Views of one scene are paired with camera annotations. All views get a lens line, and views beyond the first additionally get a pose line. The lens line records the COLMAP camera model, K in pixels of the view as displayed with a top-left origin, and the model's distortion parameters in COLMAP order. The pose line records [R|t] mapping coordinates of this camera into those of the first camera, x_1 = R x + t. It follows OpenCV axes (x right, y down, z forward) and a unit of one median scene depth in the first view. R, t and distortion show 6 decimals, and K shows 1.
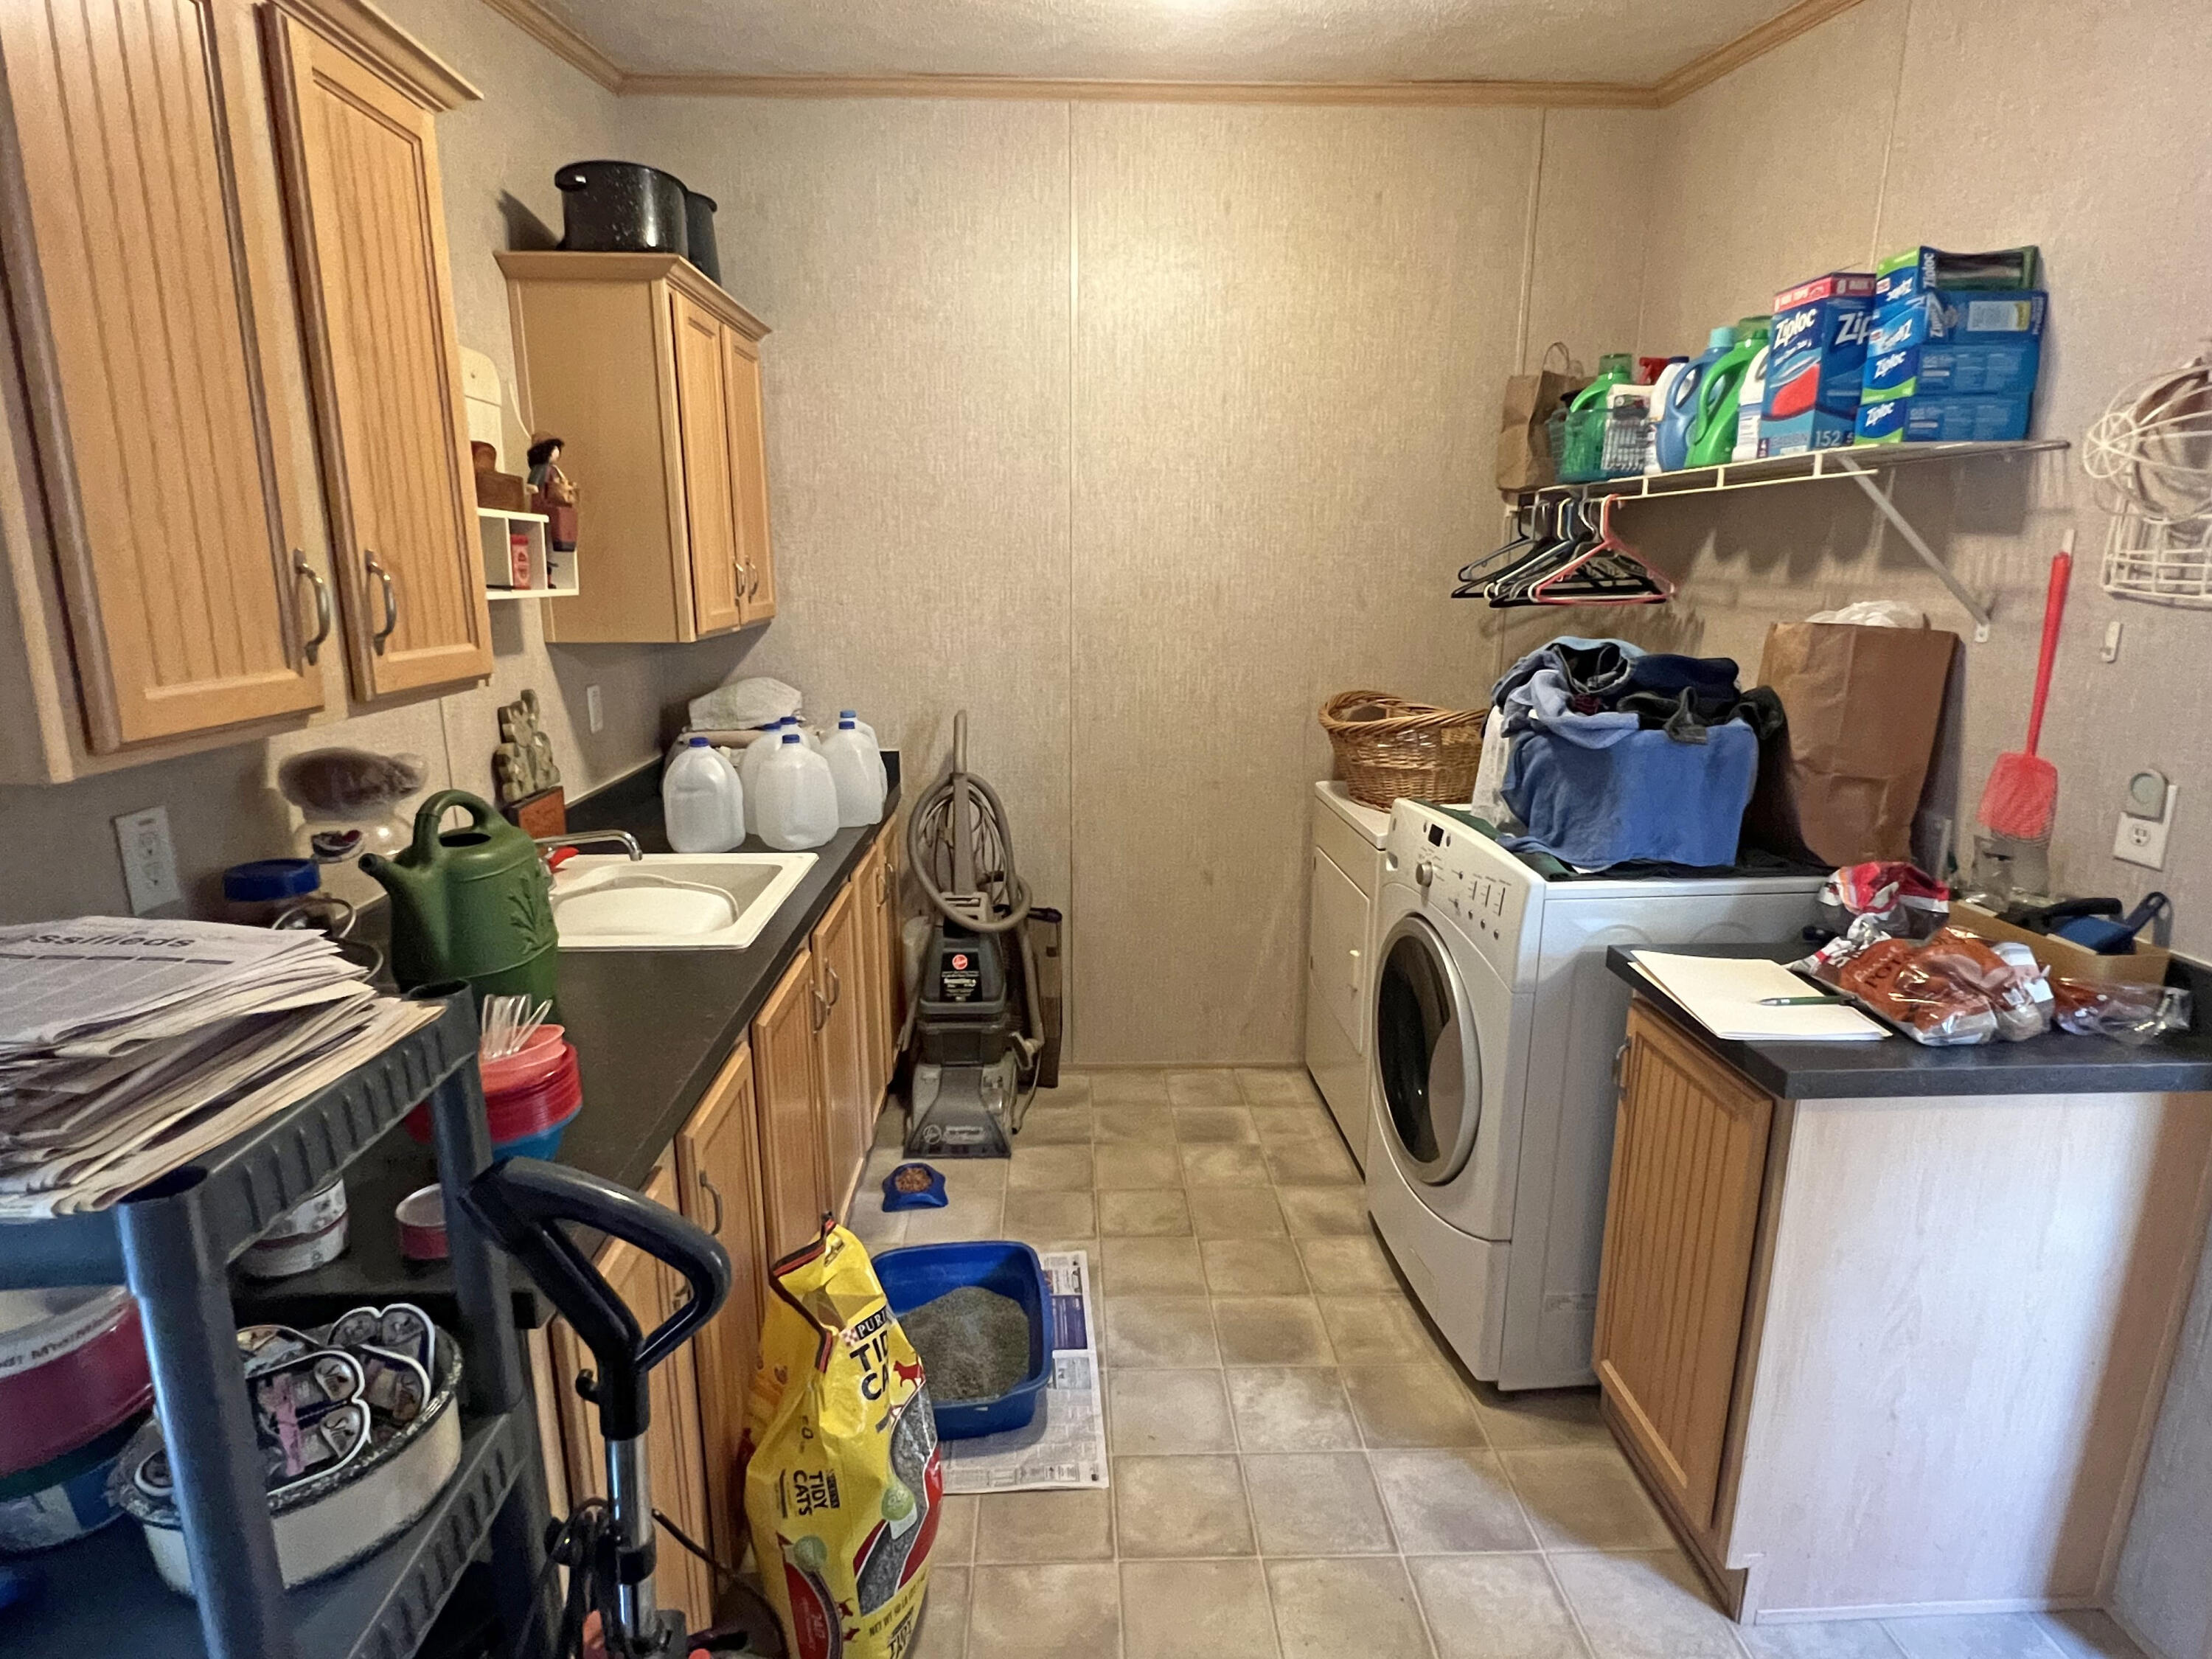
lens RADIAL K [[1188.9, 0, 1103.0], [0, 1188.9, 836.2], [0, 0, 1]] dist [-0.001644, 0.000378]
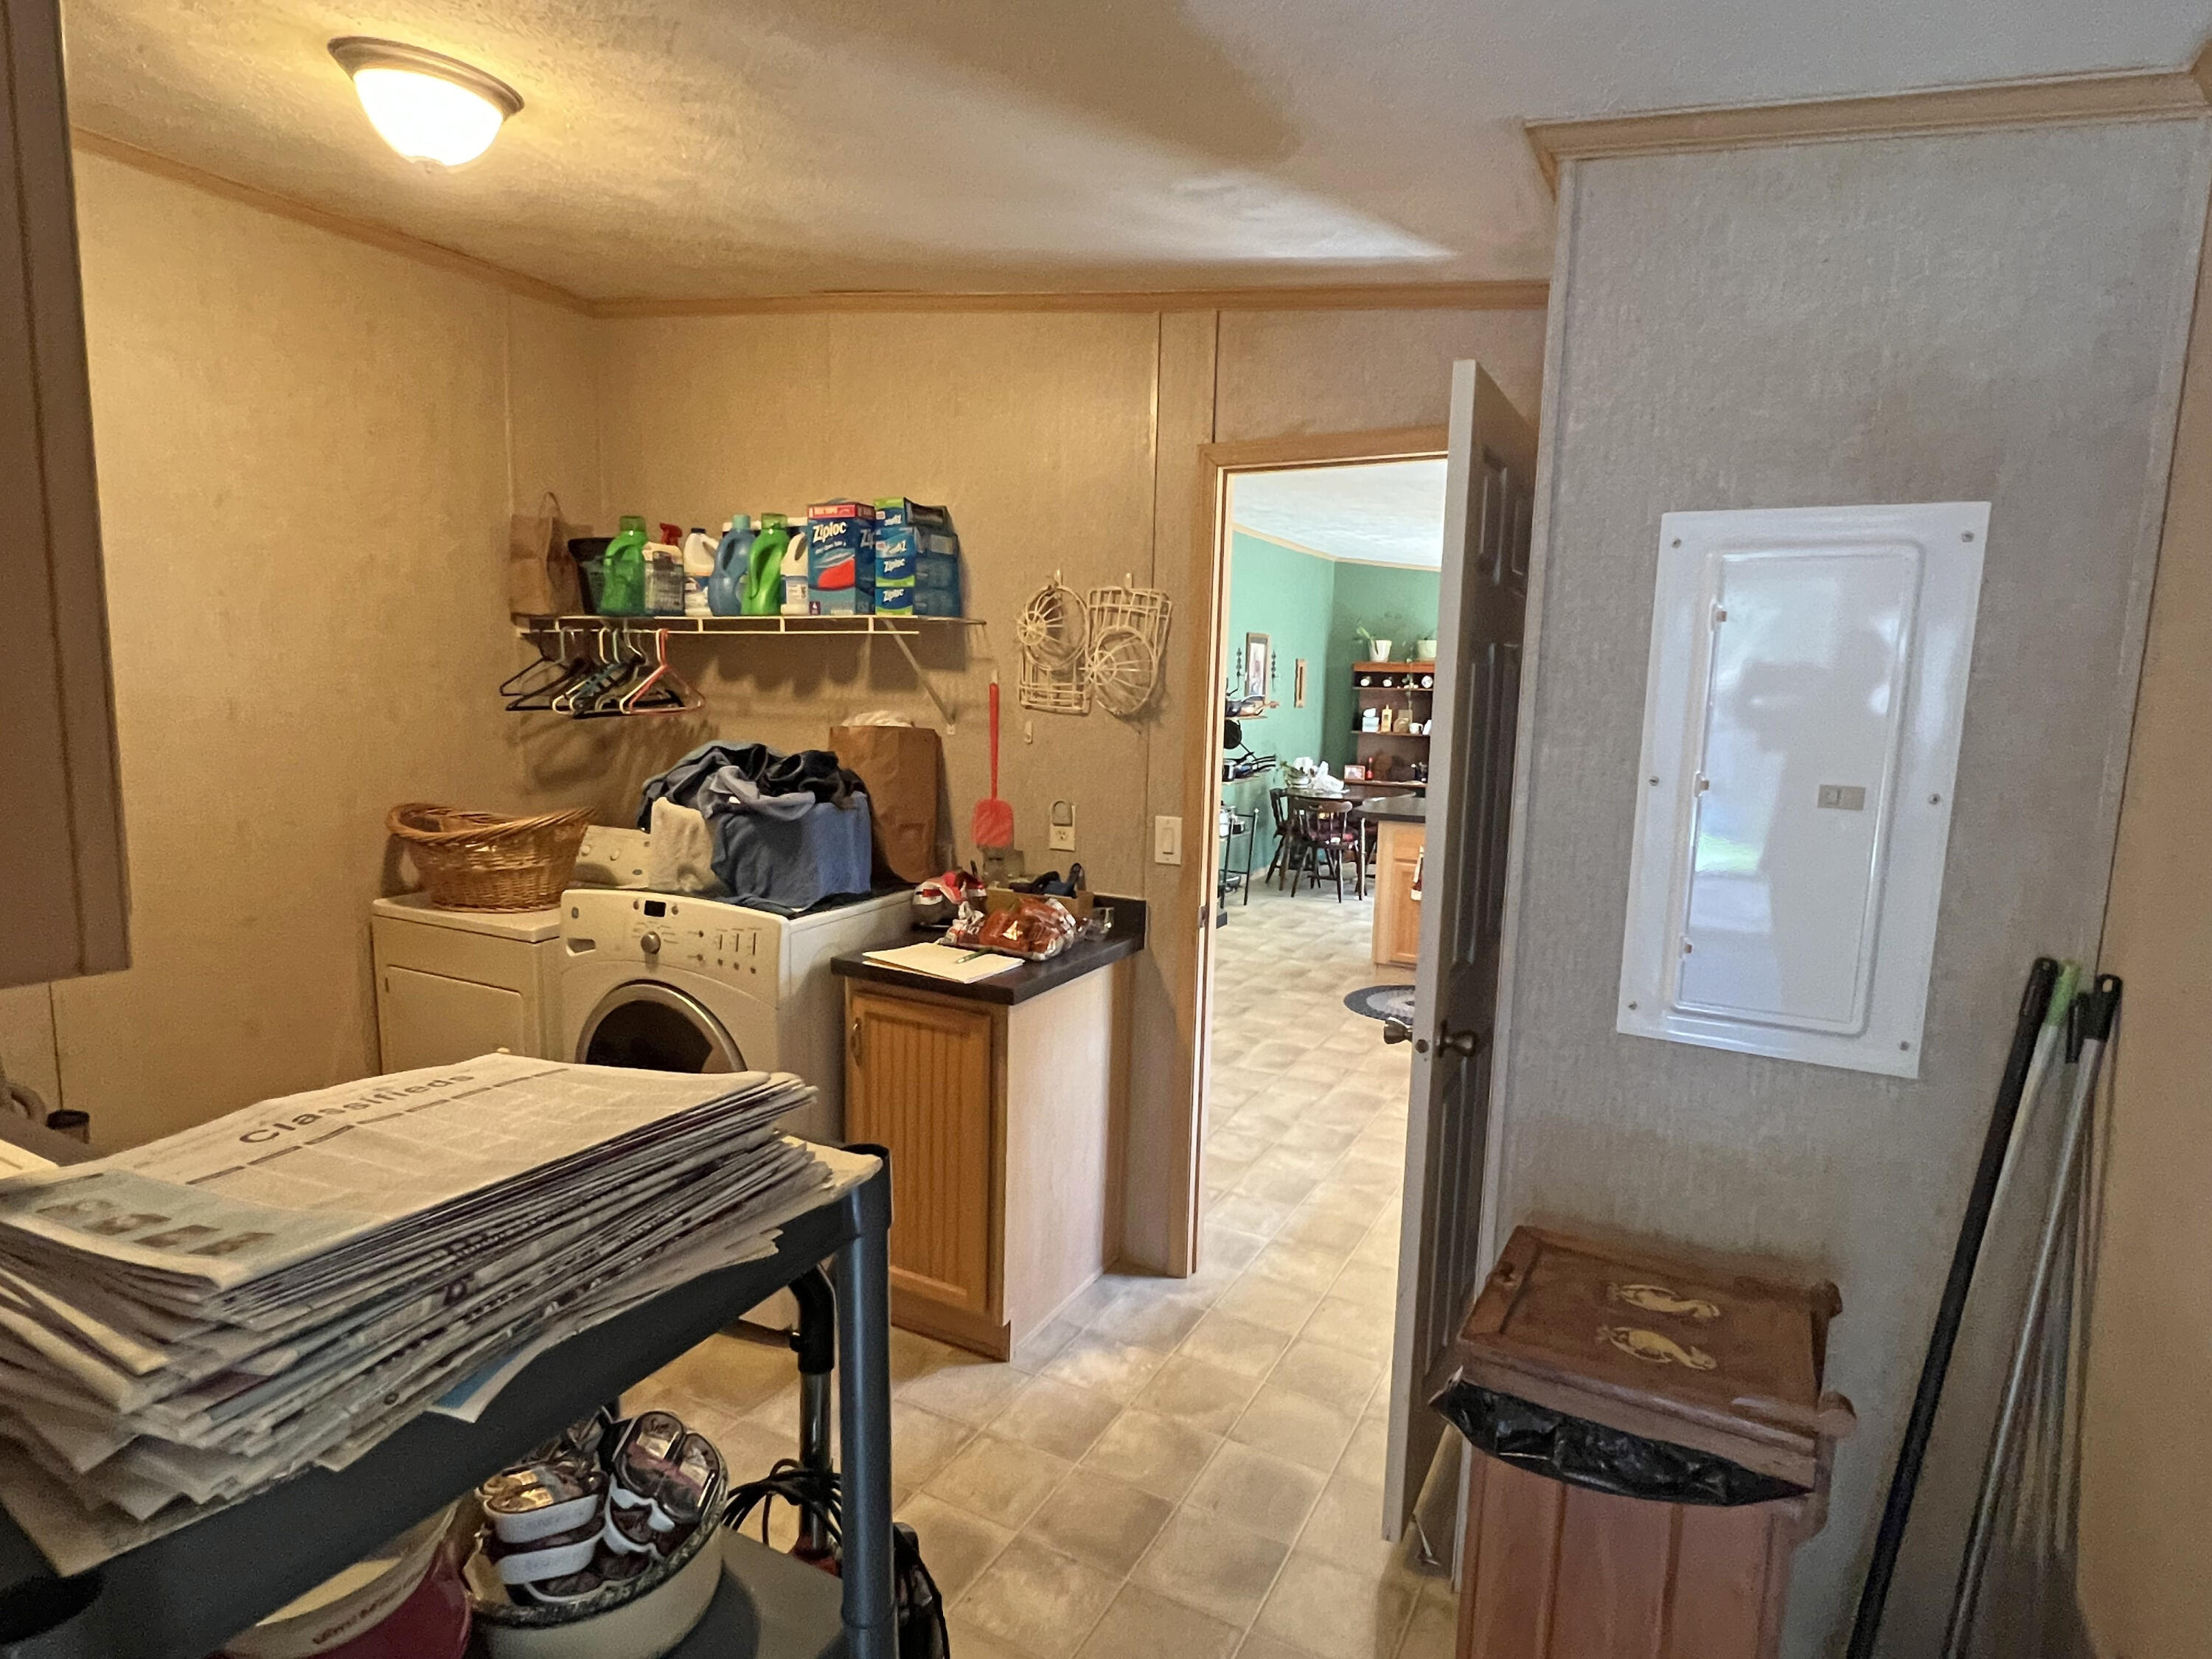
lens RADIAL K [[1188.9, 0, 1098.9], [0, 1188.9, 833.7], [0, 0, 1]] dist [-0.001644, 0.000378]
pose [[0.503261, -0.100921, 0.858221, -0.585425], [0.175701, 0.984361, 0.012723, -0.013759], [-0.846084, 0.144387, 0.513122, 0.001061]]
